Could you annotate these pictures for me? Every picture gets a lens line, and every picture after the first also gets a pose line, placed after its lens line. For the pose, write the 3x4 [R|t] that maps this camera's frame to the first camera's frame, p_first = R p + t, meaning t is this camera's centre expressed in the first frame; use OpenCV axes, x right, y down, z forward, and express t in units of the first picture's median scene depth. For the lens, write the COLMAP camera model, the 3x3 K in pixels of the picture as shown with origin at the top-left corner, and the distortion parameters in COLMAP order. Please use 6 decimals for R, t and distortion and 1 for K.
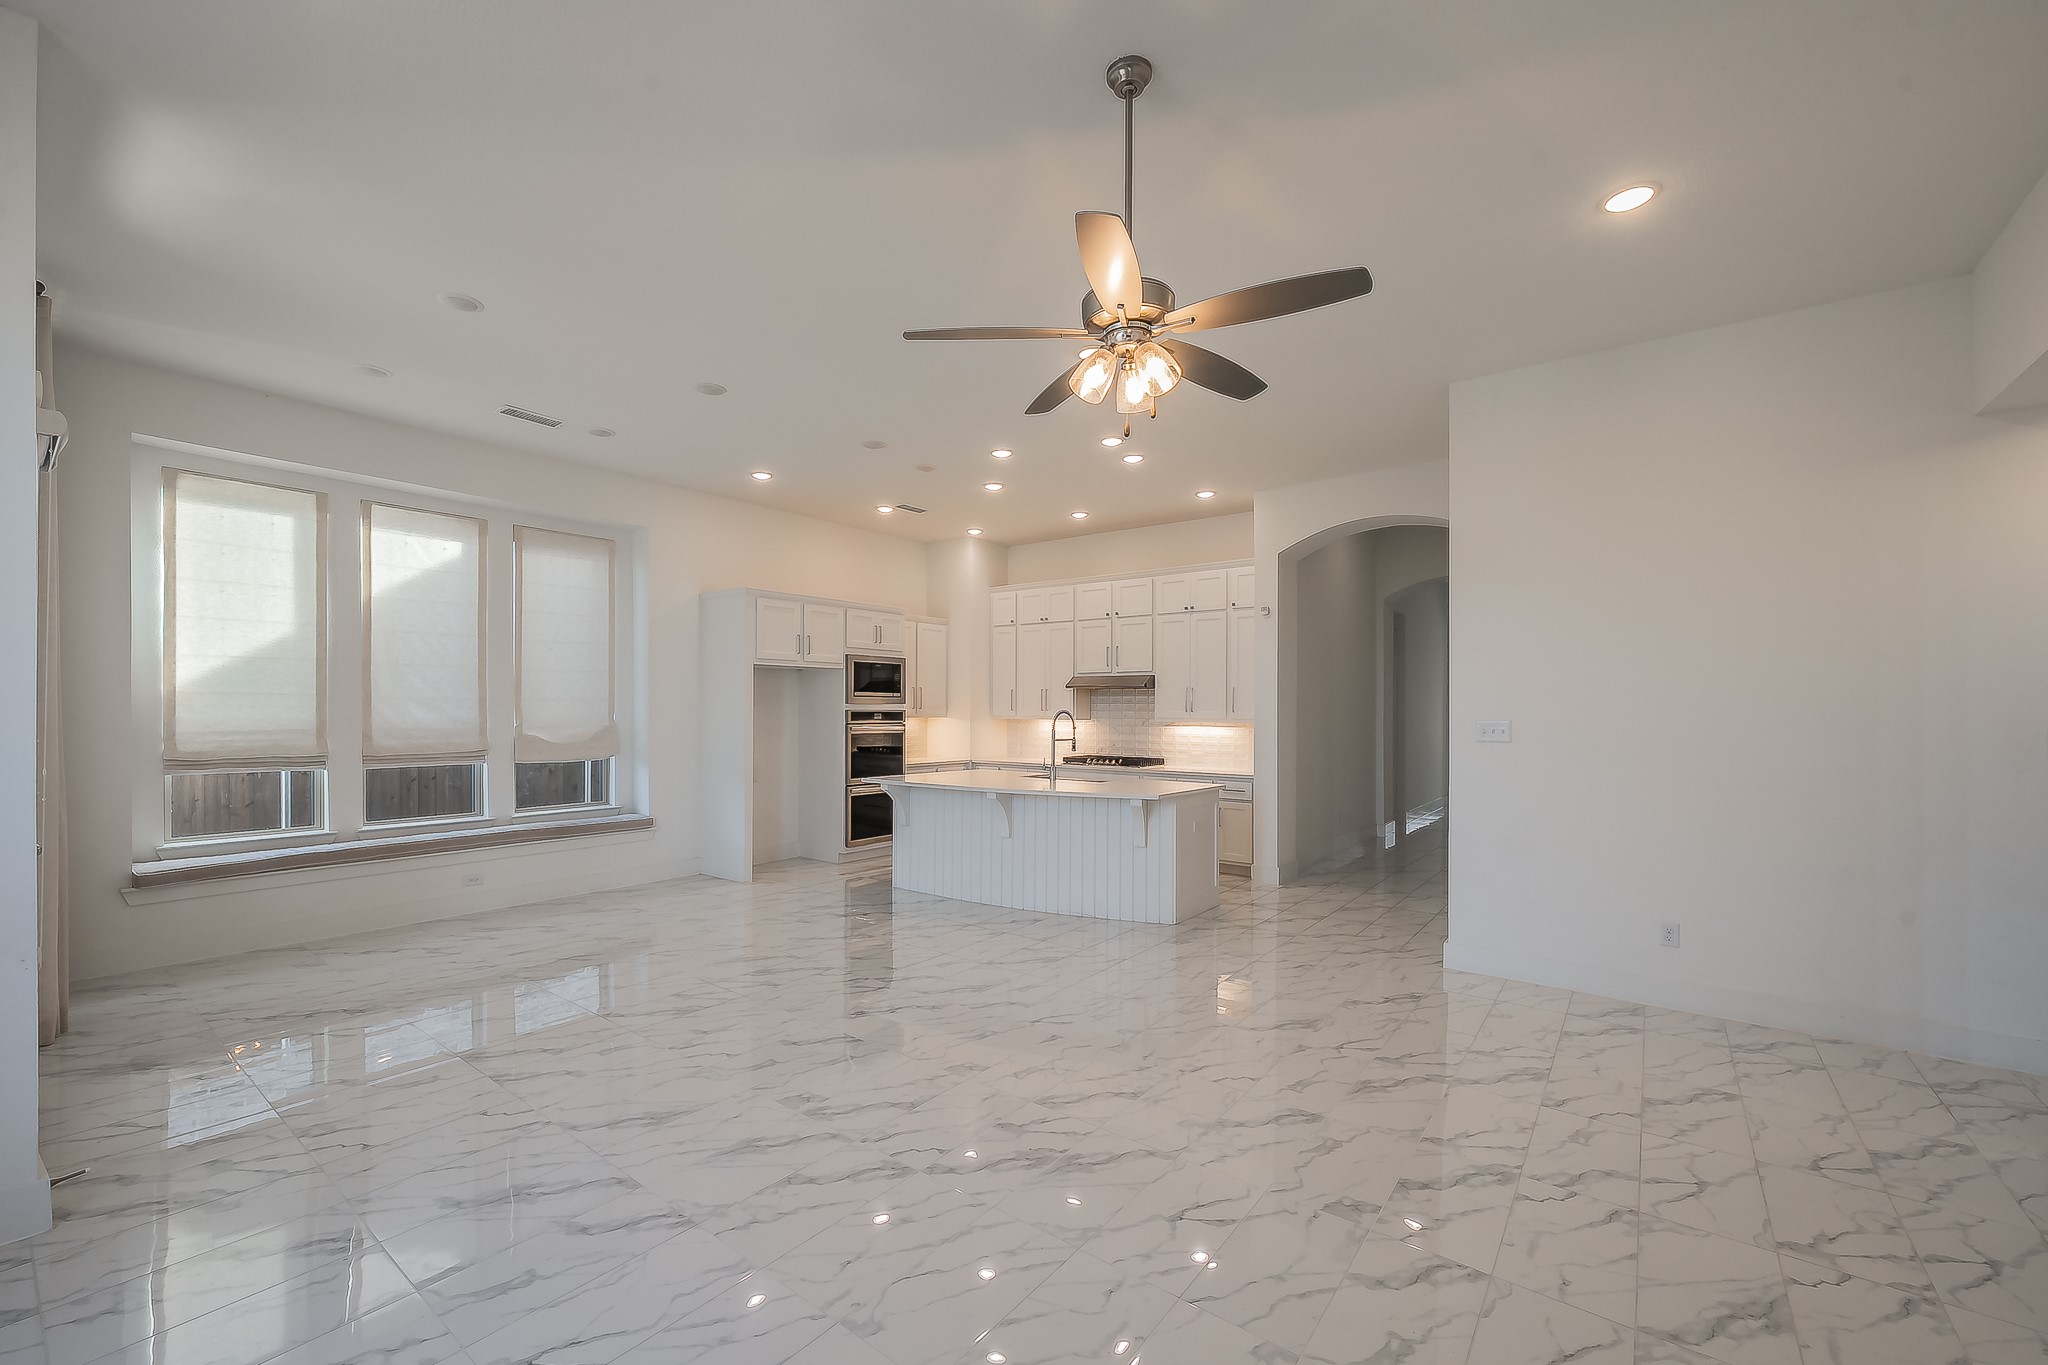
lens RADIAL K [[834.8, 0, 1013.3], [0, 834.8, 707.5], [0, 0, 1]] dist [-0.000855, -0.000227]
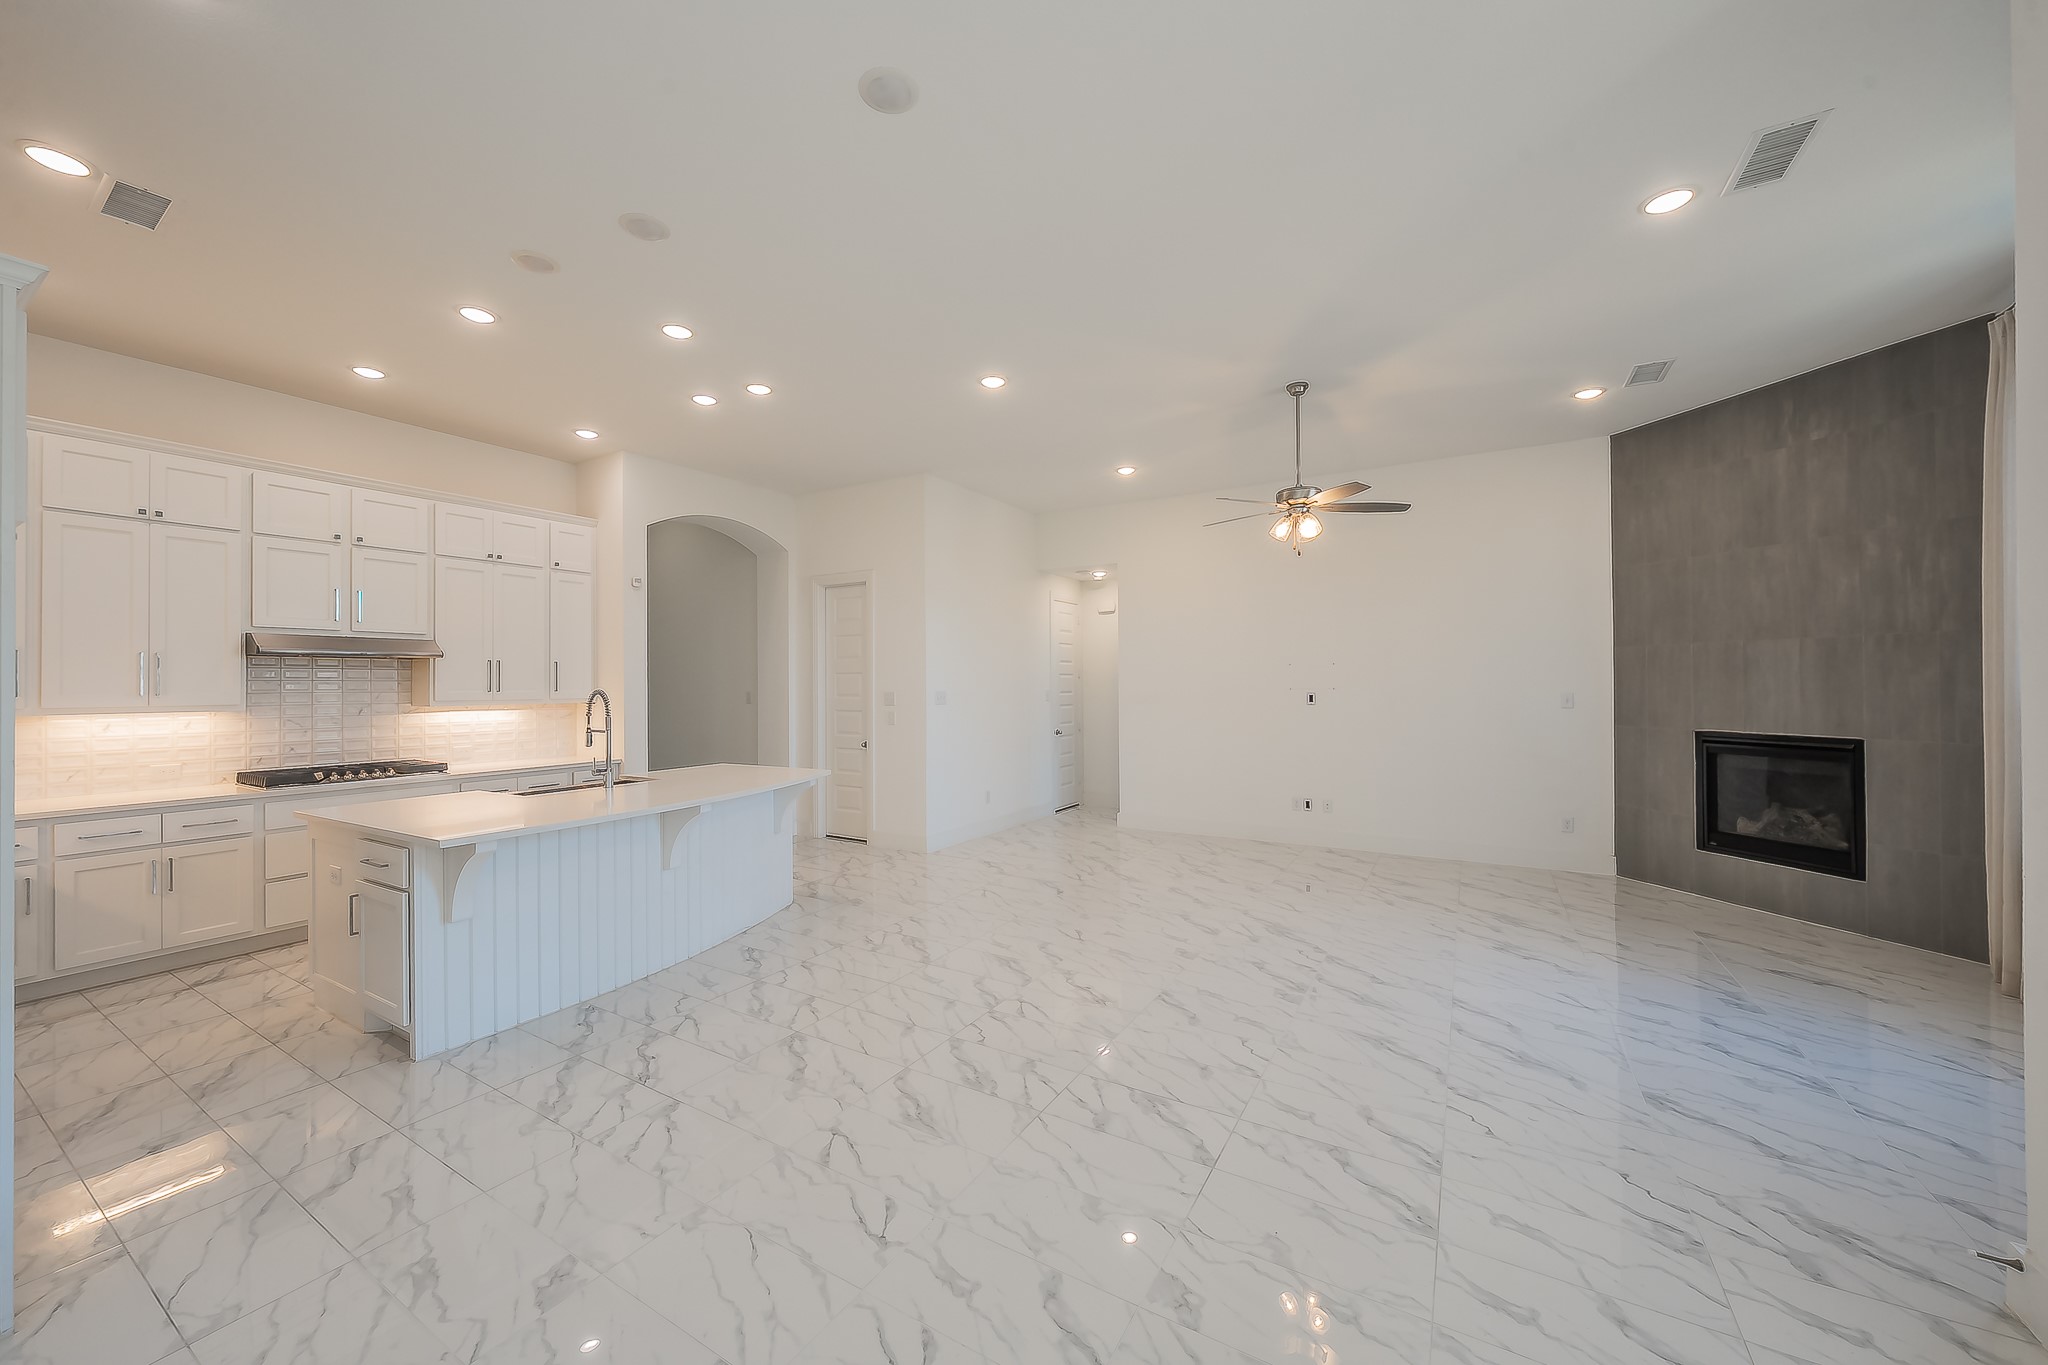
lens RADIAL K [[736.6, 0, 1018.0], [0, 736.6, 677.3], [0, 0, 1]] dist [-0.000931, 0.000017]
pose [[-0.107766, 0.005302, 0.994162, -0.567789], [0.005682, 0.999973, -0.004717, -0.002647], [-0.994160, 0.005140, -0.107793, 0.657348]]
